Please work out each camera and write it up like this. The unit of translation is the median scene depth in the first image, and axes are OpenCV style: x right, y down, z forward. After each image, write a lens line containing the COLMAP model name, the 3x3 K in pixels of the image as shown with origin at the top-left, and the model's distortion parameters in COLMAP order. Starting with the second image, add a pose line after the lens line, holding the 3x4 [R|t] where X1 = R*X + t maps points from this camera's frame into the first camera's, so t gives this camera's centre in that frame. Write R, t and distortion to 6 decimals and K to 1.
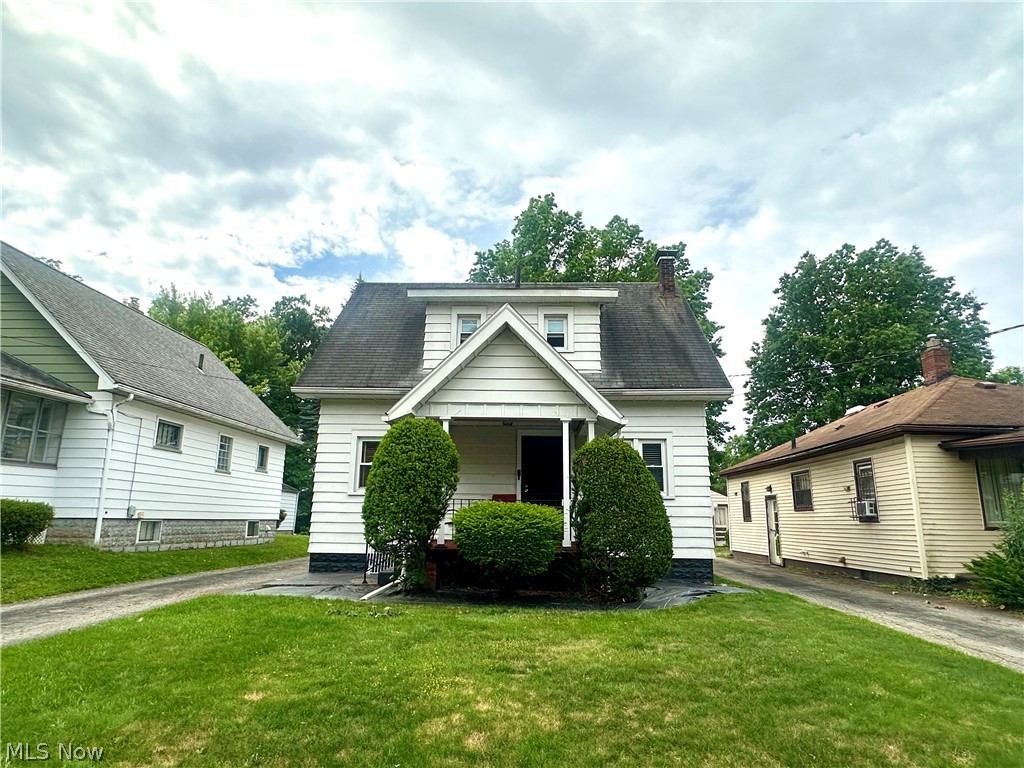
lens RADIAL K [[608.5, 0, 512.0], [0, 608.5, 384.0], [0, 0, 1]] dist [0.002949, 0.001537]
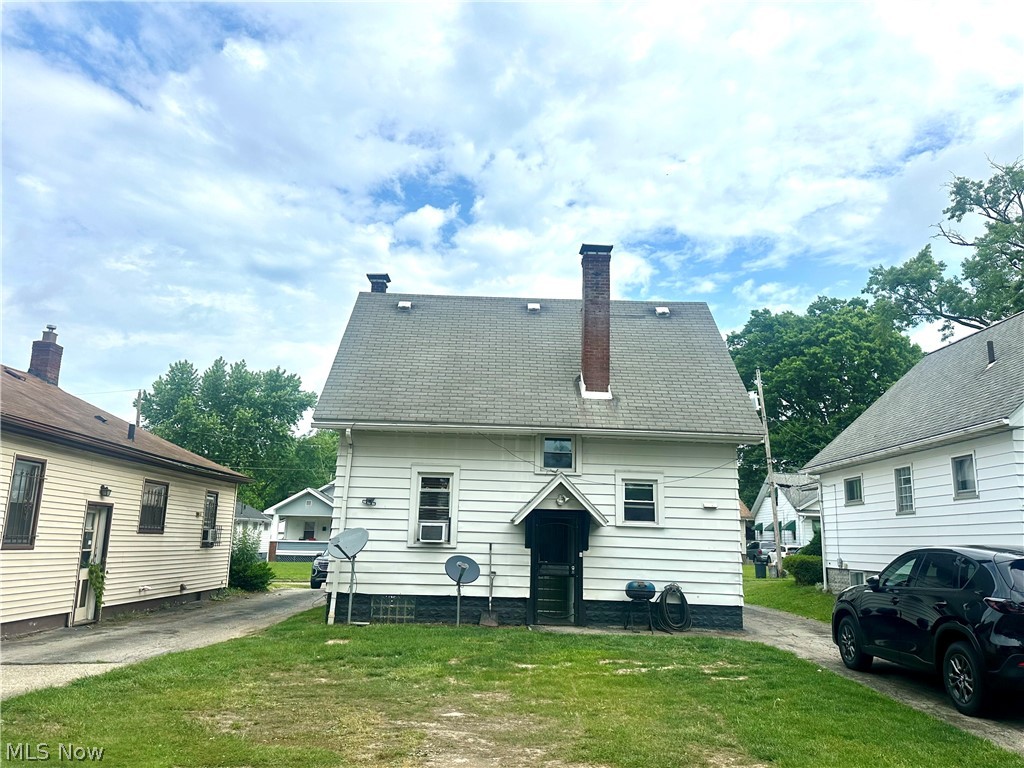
lens RADIAL K [[776.5, 0, 512.0], [0, 776.5, 384.0], [0, 0, 1]] dist [0.000008, 0.000168]
pose [[-0.997633, -0.049605, -0.047617, 0.007817], [-0.025522, 0.910166, -0.413456, 0.038716], [0.063848, -0.411262, -0.909278, 0.179778]]
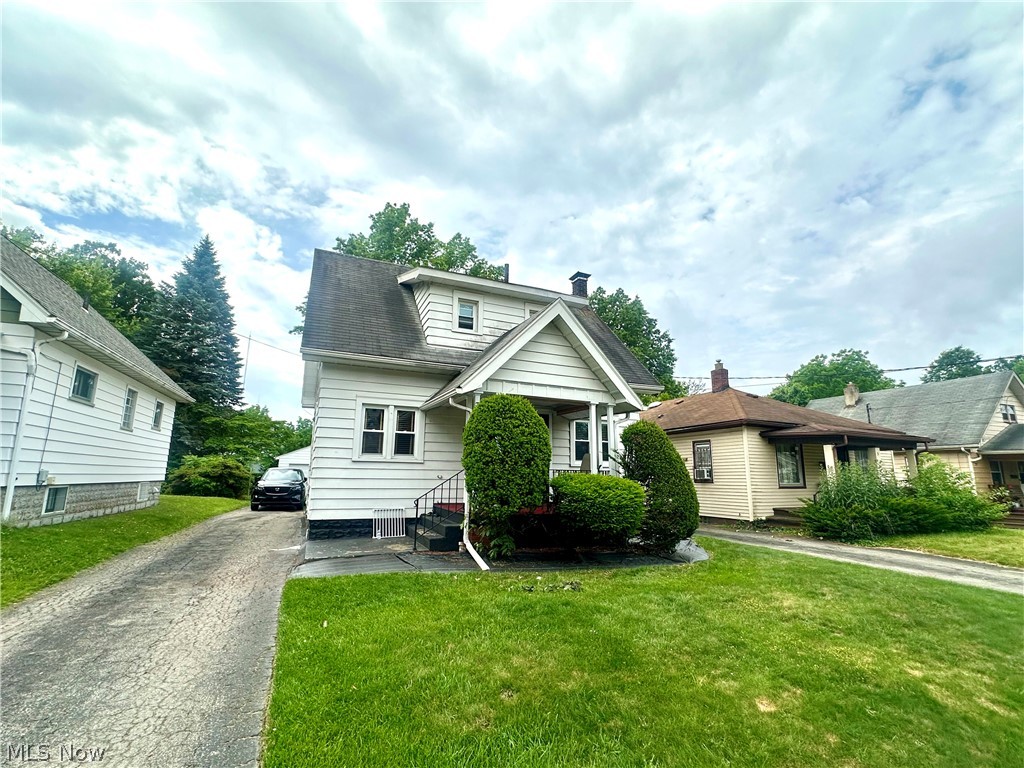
lens RADIAL K [[465.9, 0, 513.0], [0, 465.9, 367.1], [0, 0, 1]] dist [-0.001733, 0.000003]
pose [[0.898000, 0.098402, 0.428850, -0.024734], [-0.097124, 0.994960, -0.024924, 0.001414], [-0.429141, -0.019270, 0.903032, 0.012853]]
